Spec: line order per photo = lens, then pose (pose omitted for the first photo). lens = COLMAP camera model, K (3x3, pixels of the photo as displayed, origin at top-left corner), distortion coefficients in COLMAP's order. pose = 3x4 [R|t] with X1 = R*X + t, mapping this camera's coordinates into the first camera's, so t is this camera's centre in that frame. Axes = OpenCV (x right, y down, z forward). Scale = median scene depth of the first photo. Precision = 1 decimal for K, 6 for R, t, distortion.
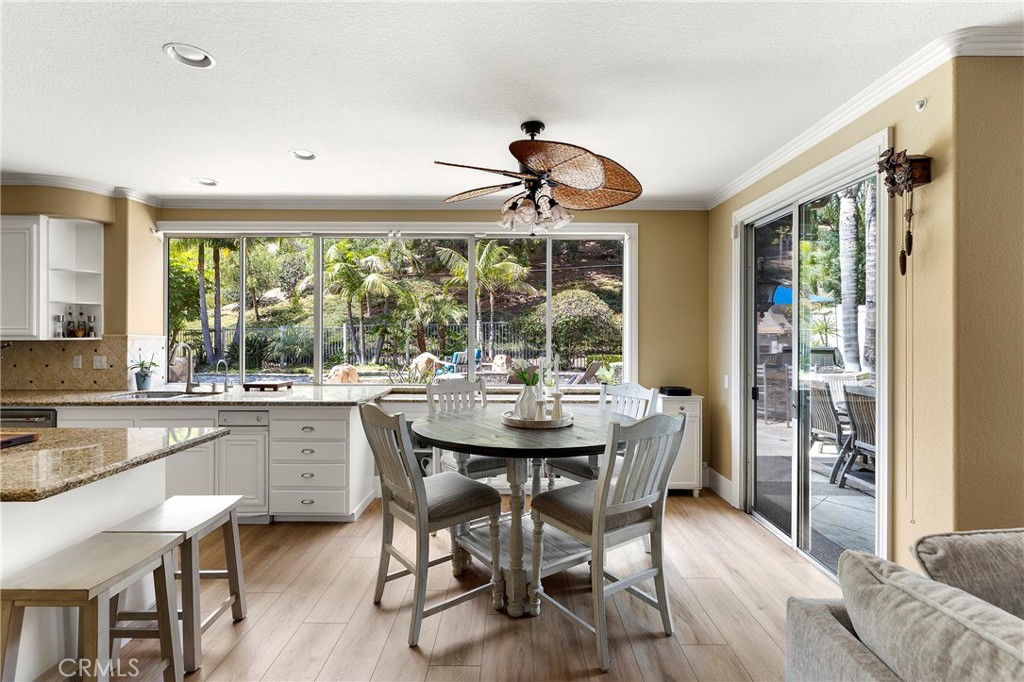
lens RADIAL K [[430.0, 0, 478.1], [0, 430.0, 331.3], [0, 0, 1]] dist [-0.002812, 0.000139]
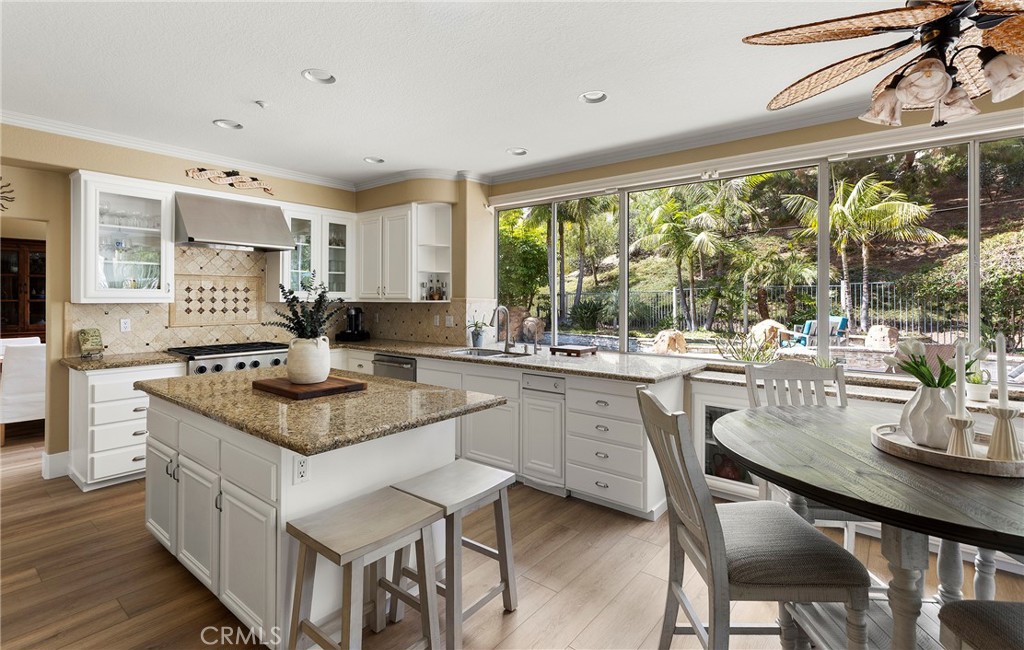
lens RADIAL K [[437.5, 0, 539.2], [0, 437.5, 295.5], [0, 0, 1]] dist [0.005701, -0.000777]
pose [[0.820121, -0.002943, -0.572182, 0.016689], [0.003208, 0.999995, -0.000546, 0.001993], [0.572181, -0.001387, 0.820127, 0.149088]]
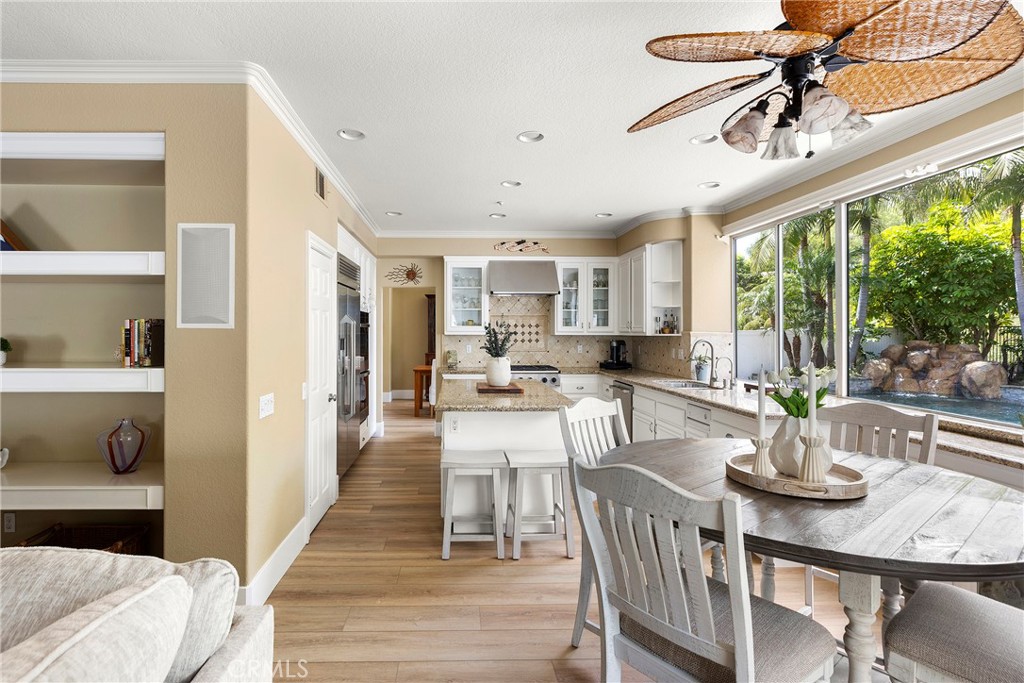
lens RADIAL K [[512.7, 0, 544.1], [0, 512.7, 324.8], [0, 0, 1]] dist [0.016047, 0.000283]
pose [[0.171246, -0.014284, -0.985125, 0.497133], [0.005958, 0.999892, -0.013462, 0.005337], [0.985210, -0.003564, 0.171313, 0.370014]]
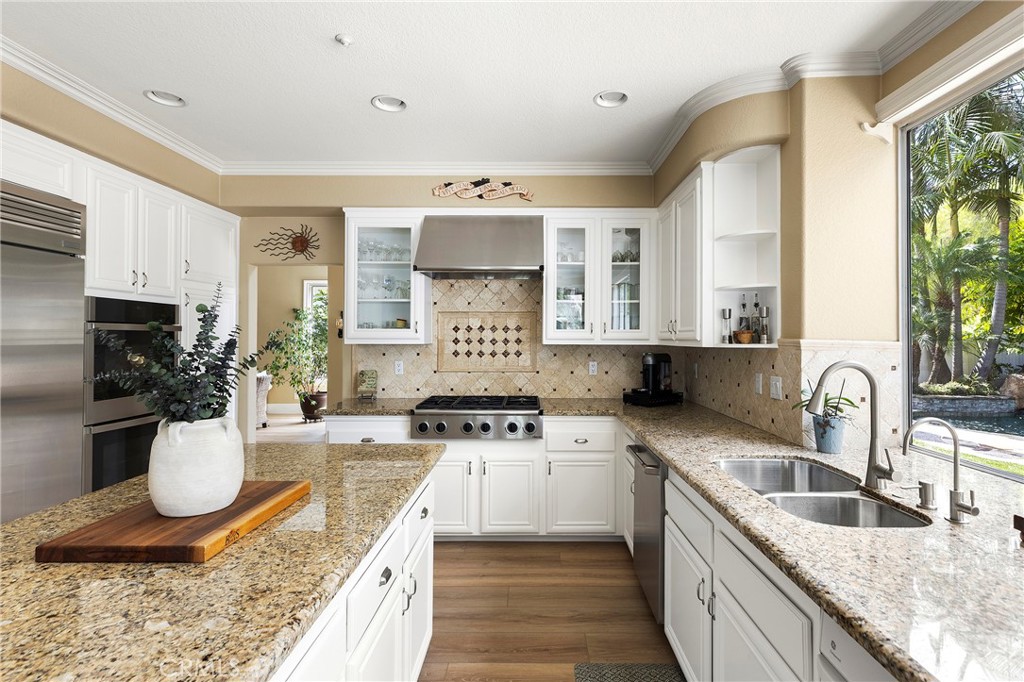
lens RADIAL K [[501.5, 0, 552.1], [0, 501.5, 335.3], [0, 0, 1]] dist [-0.003622, -0.002392]
pose [[0.039360, -0.007619, -0.999196, -0.227769], [0.004578, 0.999962, -0.007445, 0.006145], [0.999215, -0.004281, 0.039394, 0.681691]]
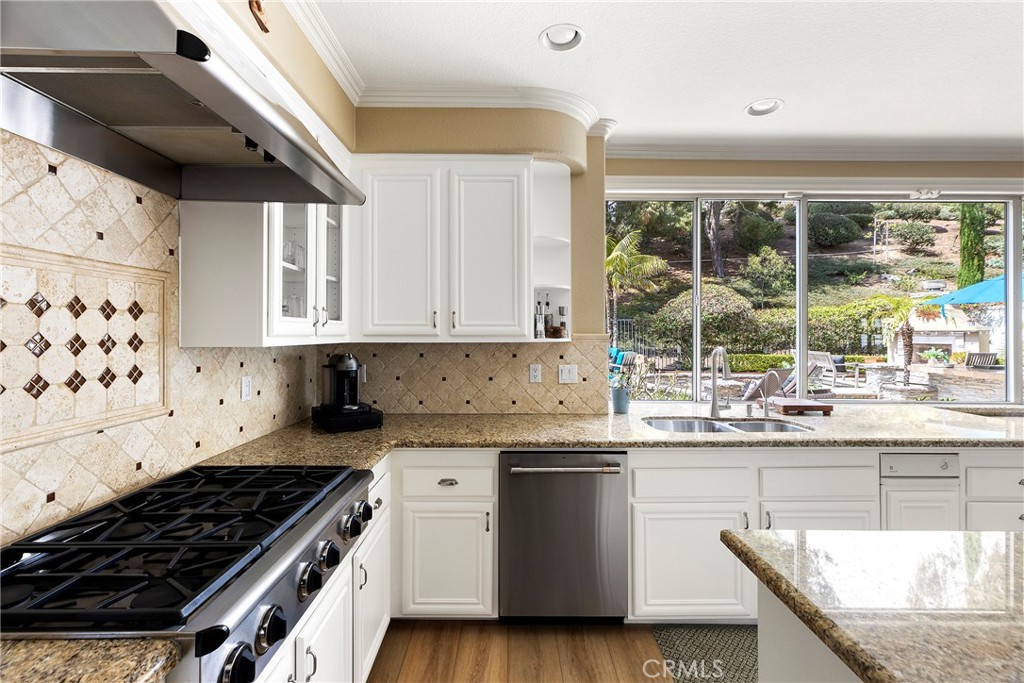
lens RADIAL K [[439.0, 0, 531.5], [0, 439.0, 329.1], [0, 0, 1]] dist [0.000459, -0.000464]
pose [[0.999983, -0.001189, 0.005735, -0.953754], [0.001192, 0.999999, -0.000403, 0.000360], [-0.005734, 0.000410, 0.999983, 0.297636]]
